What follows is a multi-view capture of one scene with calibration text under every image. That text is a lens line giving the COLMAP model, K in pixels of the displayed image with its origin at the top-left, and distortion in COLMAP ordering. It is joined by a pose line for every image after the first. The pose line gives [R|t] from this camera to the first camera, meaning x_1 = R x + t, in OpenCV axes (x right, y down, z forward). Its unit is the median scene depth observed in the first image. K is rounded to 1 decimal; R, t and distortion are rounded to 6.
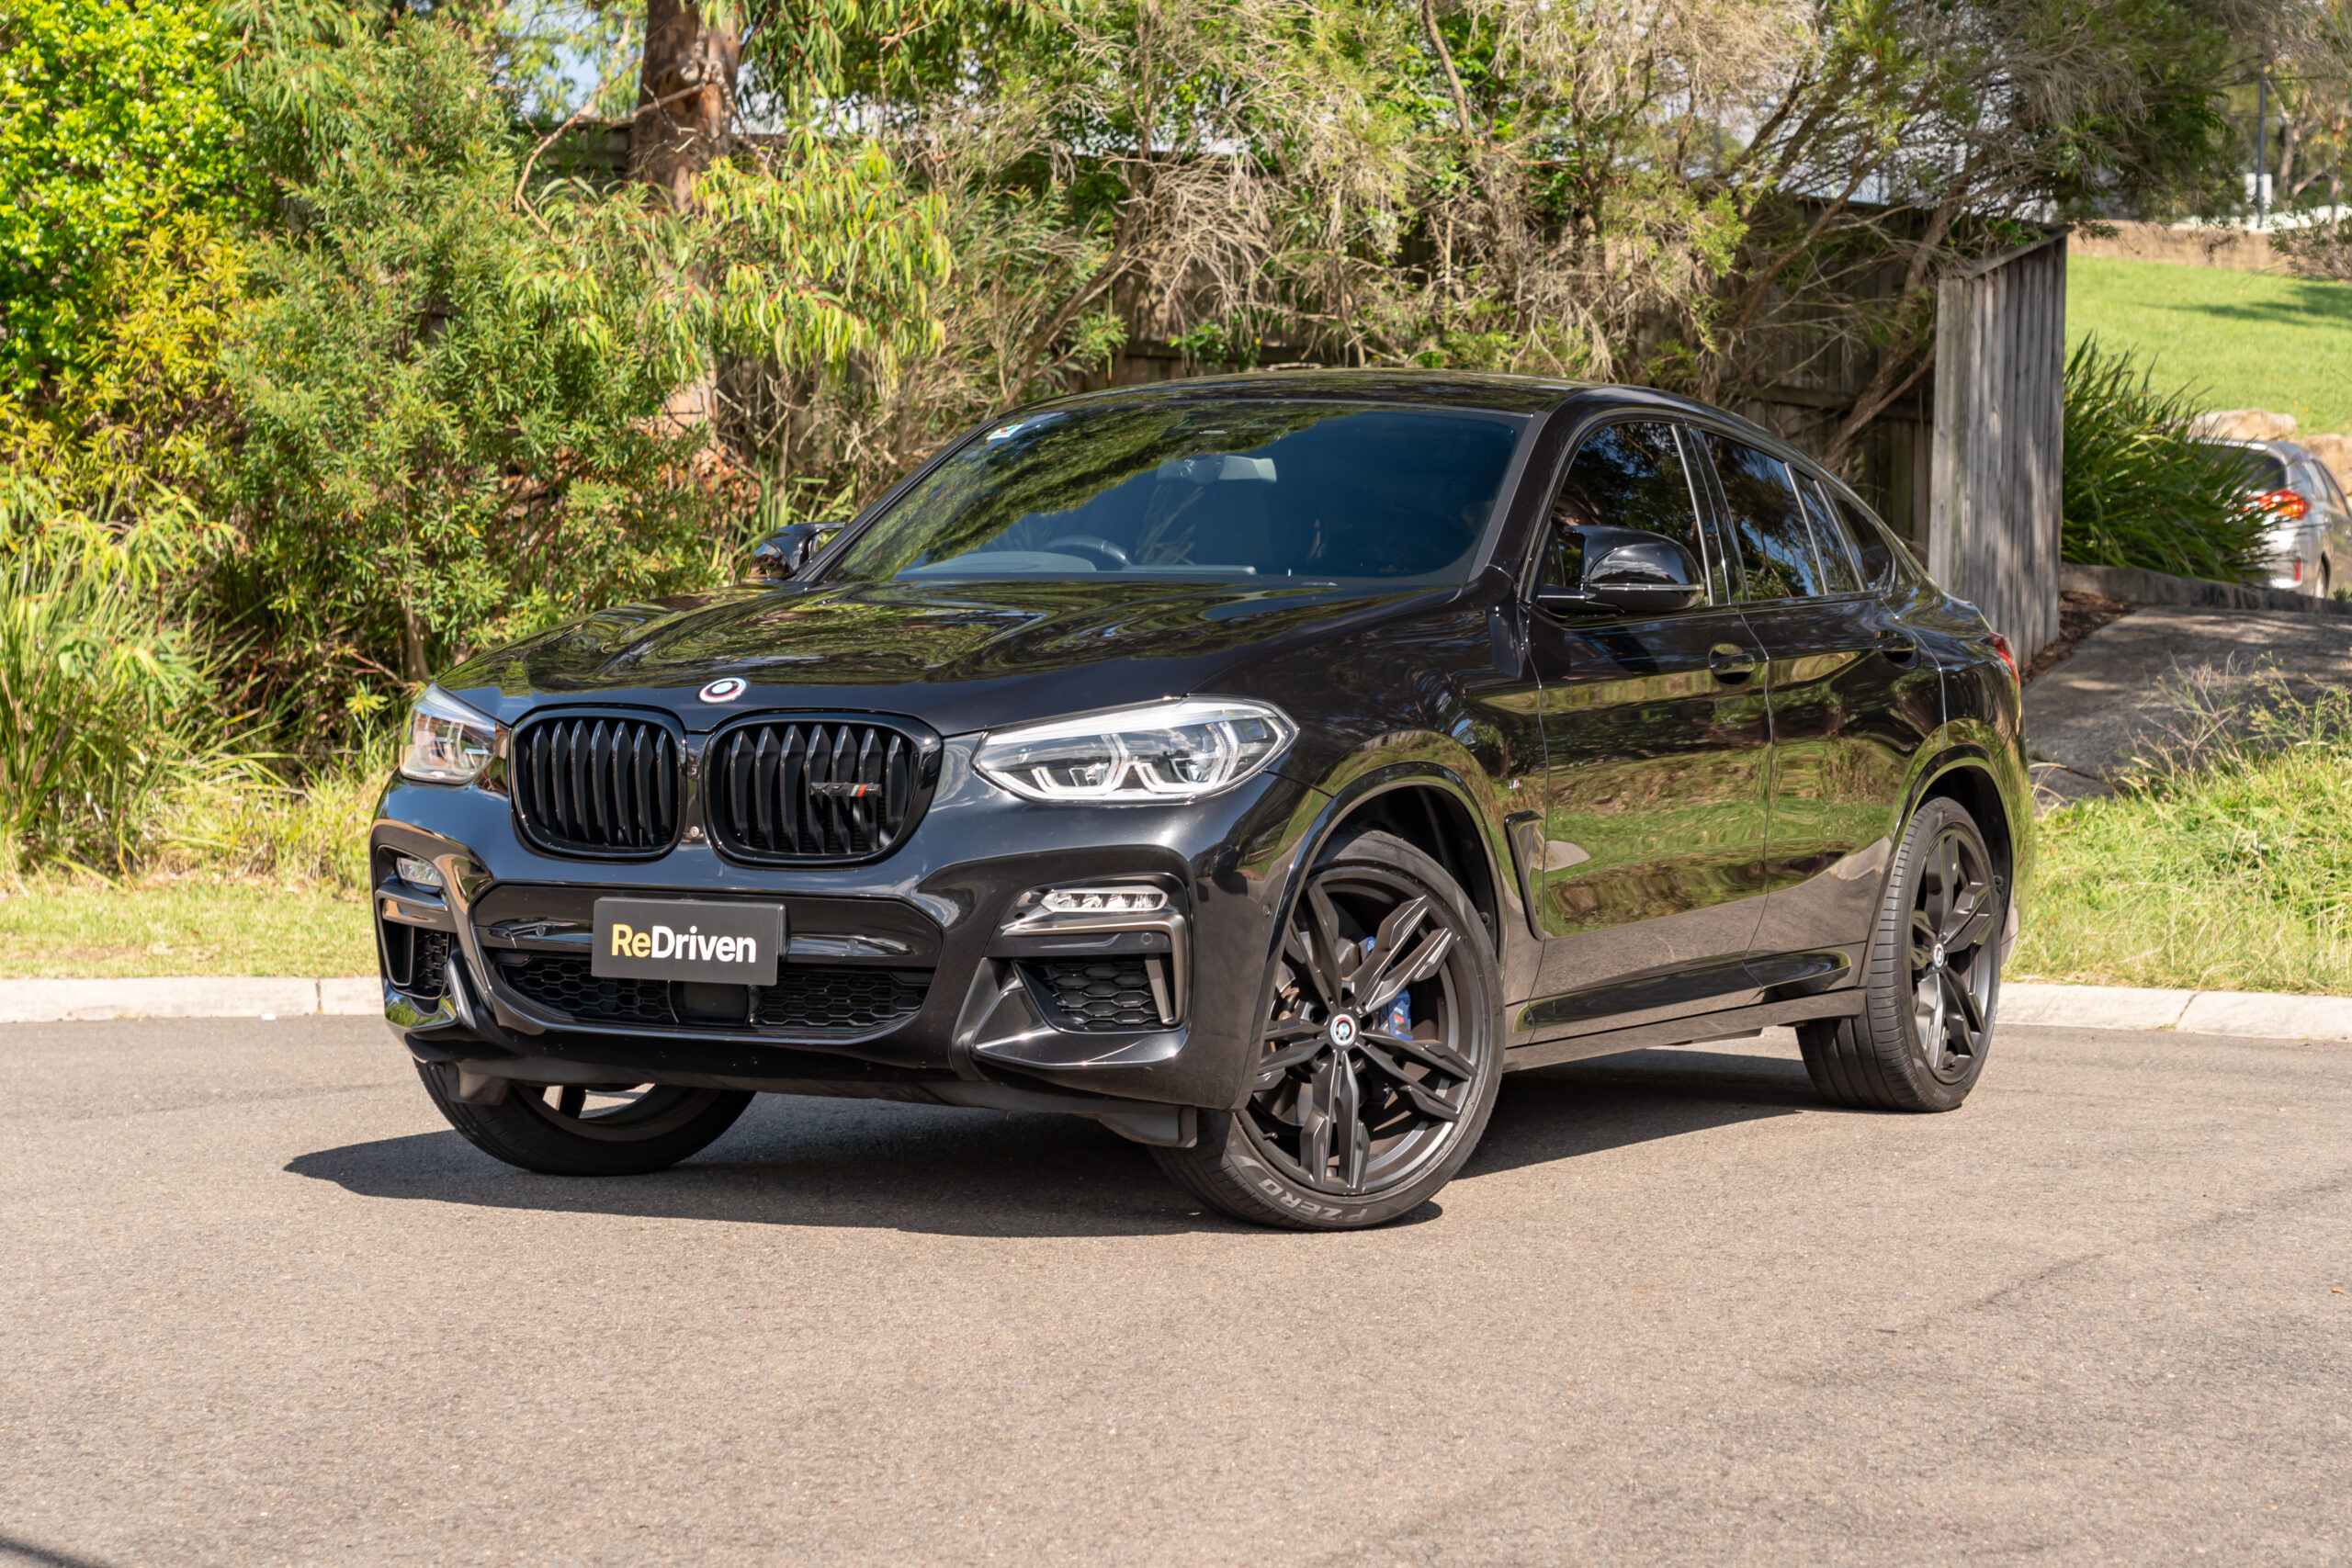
lens RADIAL K [[4637.1, 0, 1176.0], [0, 4637.1, 784.0], [0, 0, 1]] dist [0.057743, 0.092497]
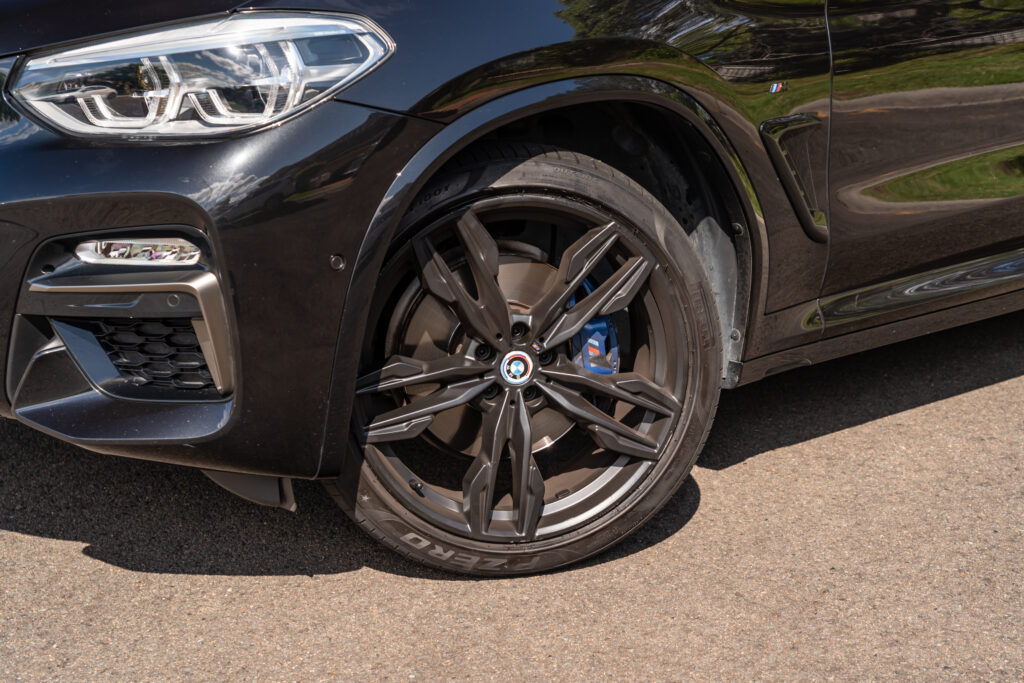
lens RADIAL K [[1706.4, 0, 512.0], [0, 1706.4, 341.5], [0, 0, 1]] dist [0.173345, 0.027041]
pose [[0.937492, 0.043057, -0.345333, 0.107983], [0.023422, 0.982260, 0.186056, -0.011356], [0.347218, -0.182514, 0.919852, 0.480781]]
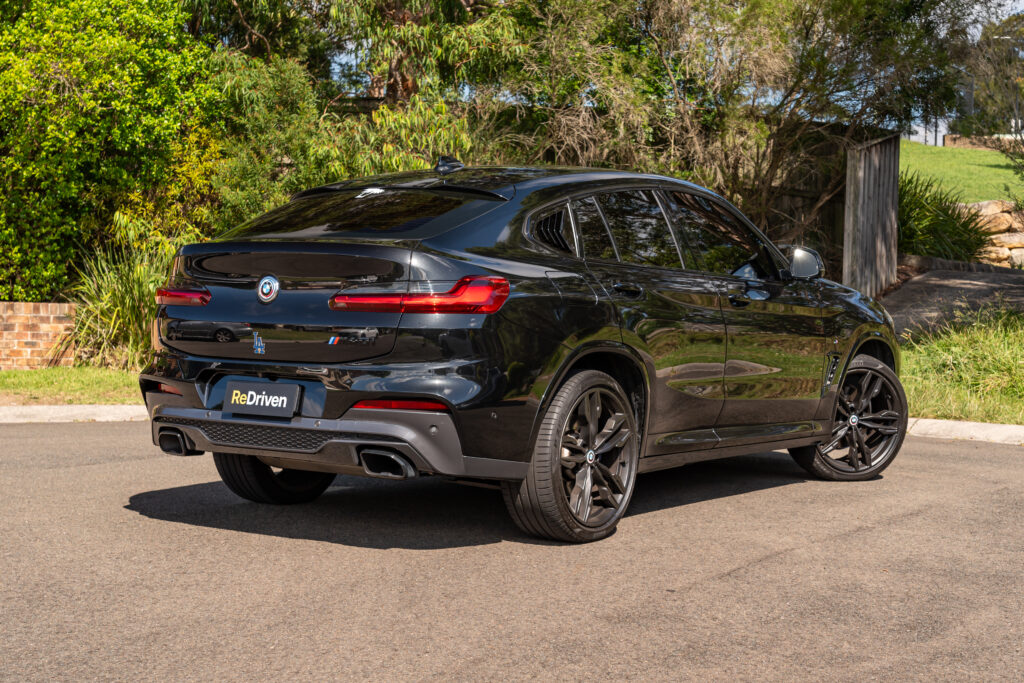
lens RADIAL K [[1450.8, 0, 512.0], [0, 1450.8, 341.5], [0, 0, 1]] dist [0.024324, 0.009382]
pose [[0.993295, 0.009536, -0.115213, 0.080993], [-0.008565, 0.999923, 0.008925, -0.003269], [0.115289, -0.007878, 0.993301, 0.157962]]
